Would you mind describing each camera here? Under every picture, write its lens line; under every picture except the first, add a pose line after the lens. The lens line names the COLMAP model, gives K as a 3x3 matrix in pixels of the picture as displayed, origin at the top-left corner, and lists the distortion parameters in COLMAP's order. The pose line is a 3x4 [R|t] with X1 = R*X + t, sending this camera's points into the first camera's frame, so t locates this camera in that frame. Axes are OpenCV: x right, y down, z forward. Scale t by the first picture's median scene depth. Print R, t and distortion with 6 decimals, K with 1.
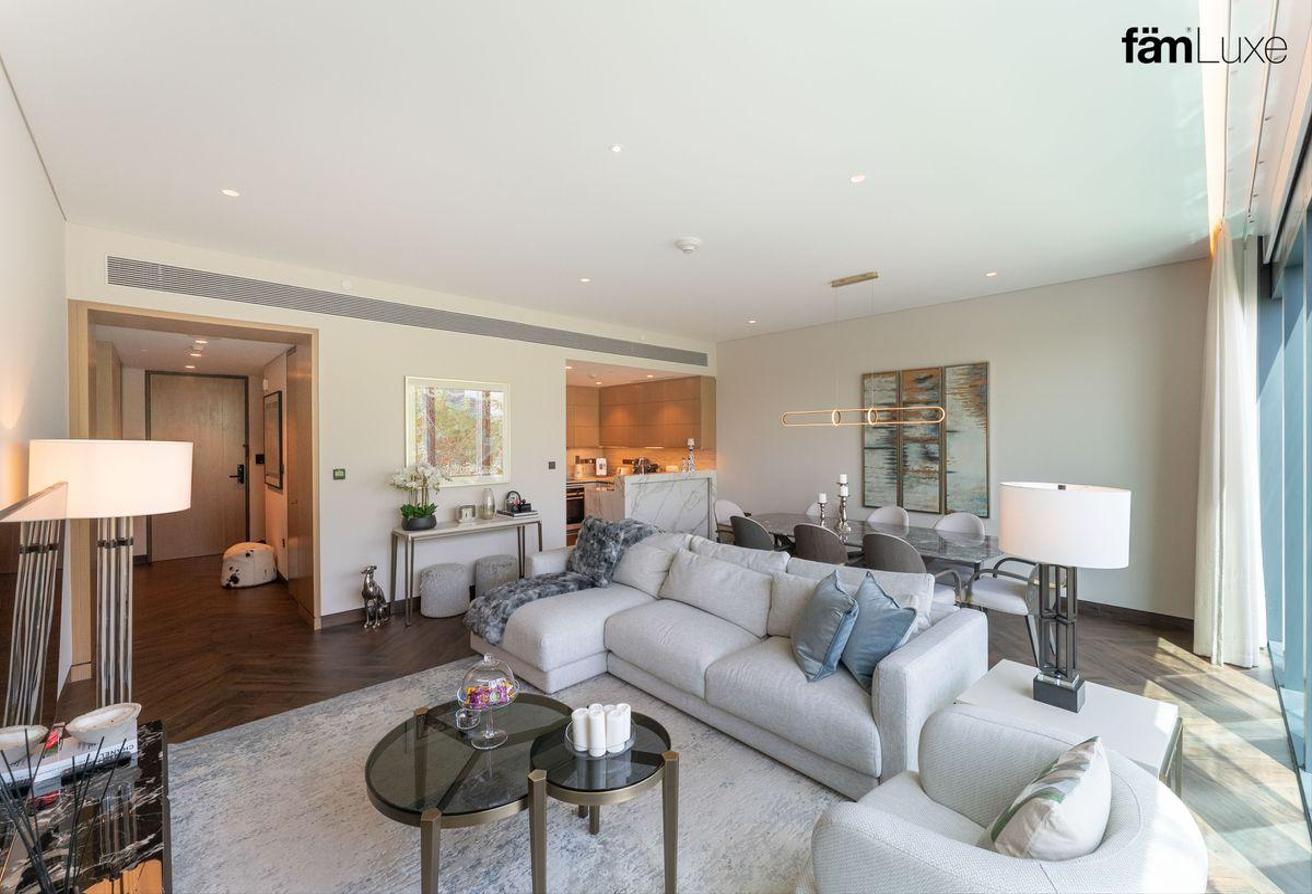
lens RADIAL K [[530.6, 0, 661.7], [0, 530.6, 441.2], [0, 0, 1]] dist [0.002551, 0.000141]
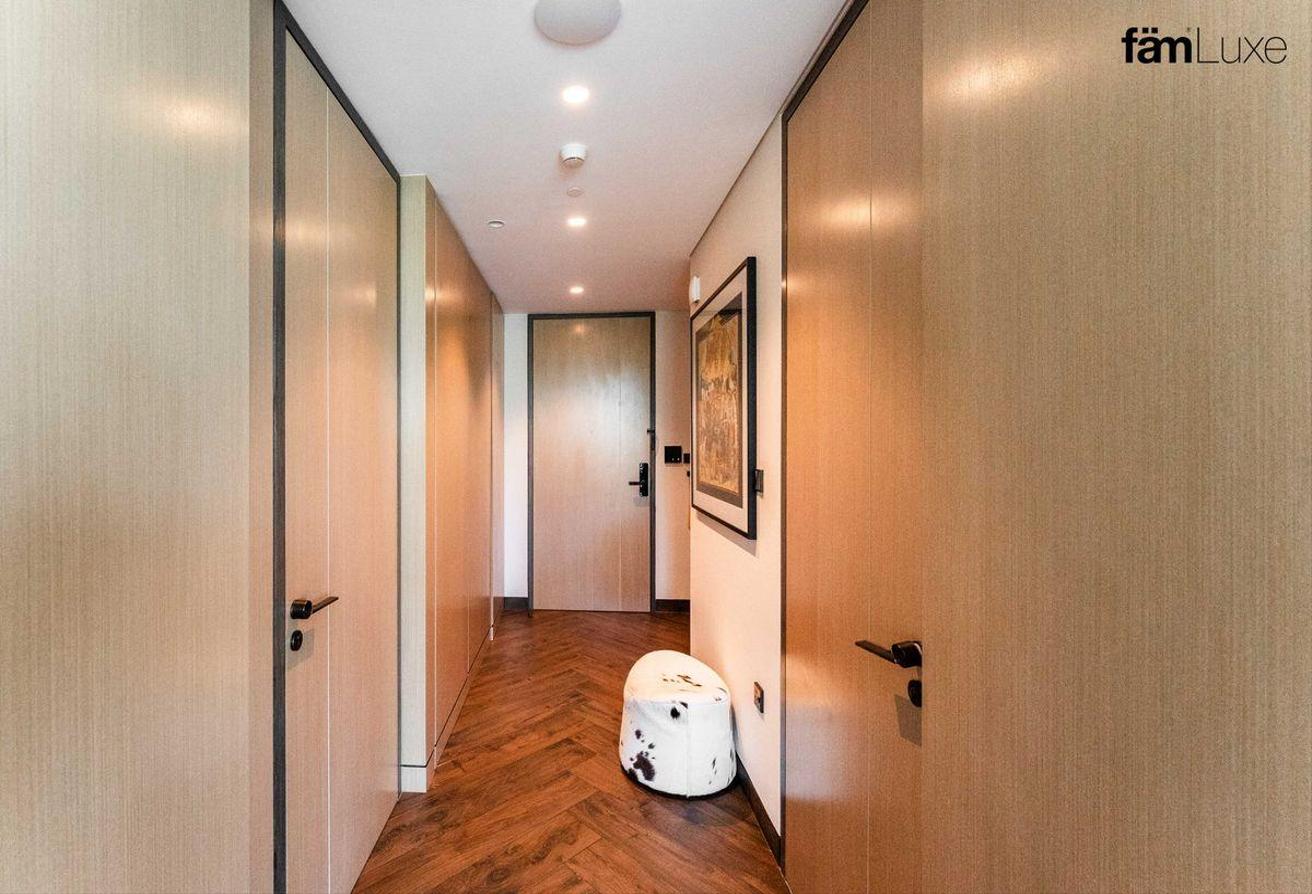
lens RADIAL K [[530.6, 0, 654.8], [0, 530.6, 443.3], [0, 0, 1]] dist [0.002551, 0.000141]
pose [[0.815489, 0.006904, -0.578732, -0.444622], [-0.006119, 0.999976, 0.003306, 0.020296], [0.578741, 0.000845, 0.815511, 0.531634]]
